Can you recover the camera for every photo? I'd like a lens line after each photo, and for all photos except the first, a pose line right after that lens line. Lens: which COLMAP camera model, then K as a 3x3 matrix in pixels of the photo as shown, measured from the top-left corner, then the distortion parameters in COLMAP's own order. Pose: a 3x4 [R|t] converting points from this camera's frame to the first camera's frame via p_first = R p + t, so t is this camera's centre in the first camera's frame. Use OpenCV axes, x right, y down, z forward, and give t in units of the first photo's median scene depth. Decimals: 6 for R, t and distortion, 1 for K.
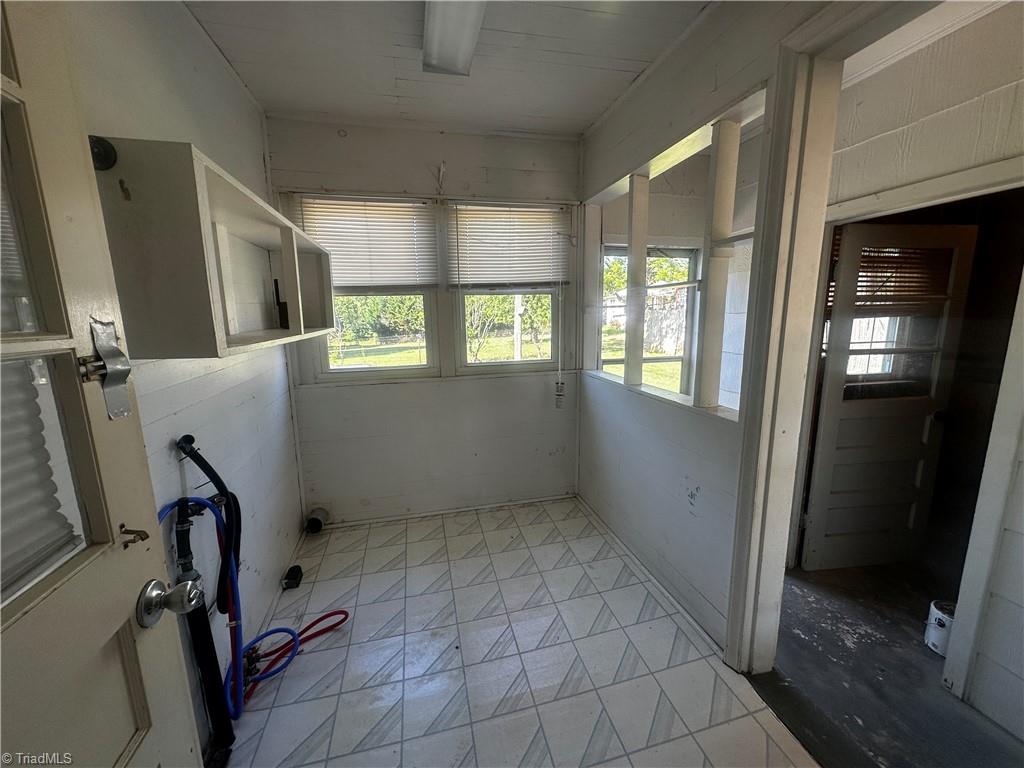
lens RADIAL K [[409.0, 0, 512.7], [0, 409.0, 384.1], [0, 0, 1]] dist [-0.003747, 0.000852]
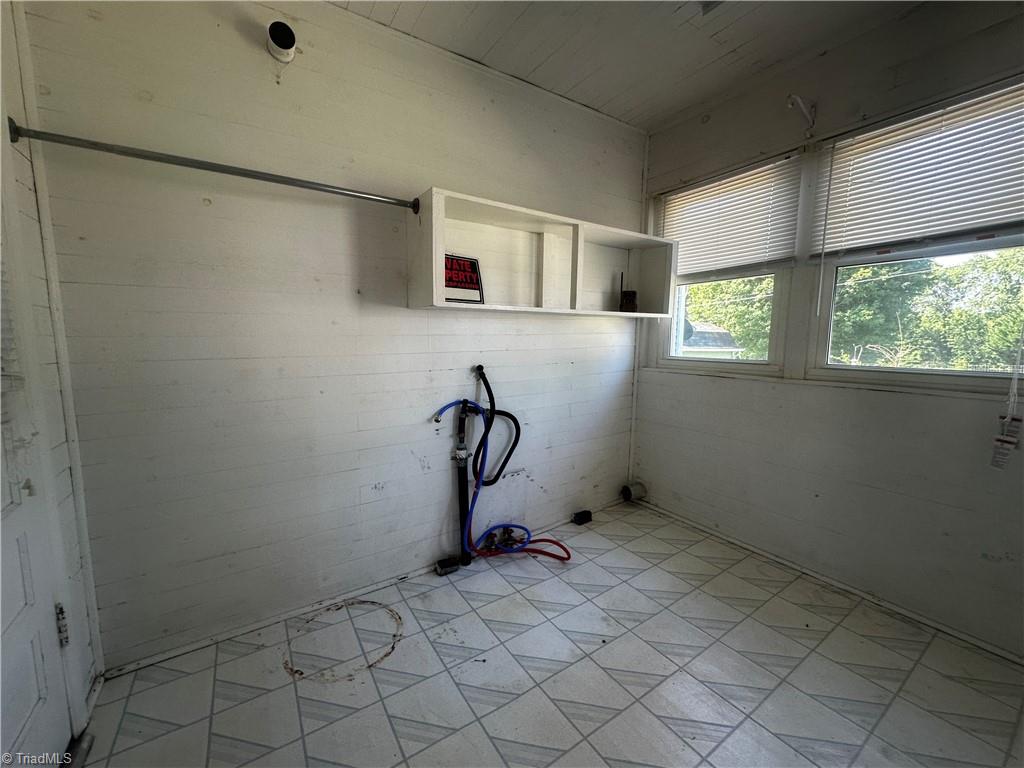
lens RADIAL K [[409.0, 0, 512.1], [0, 409.0, 384.6], [0, 0, 1]] dist [-0.003747, 0.000852]
pose [[0.335657, 0.127841, -0.933269, 0.401542], [-0.175476, 0.981892, 0.071391, 0.031050], [0.925496, 0.139804, 0.352012, 0.277550]]
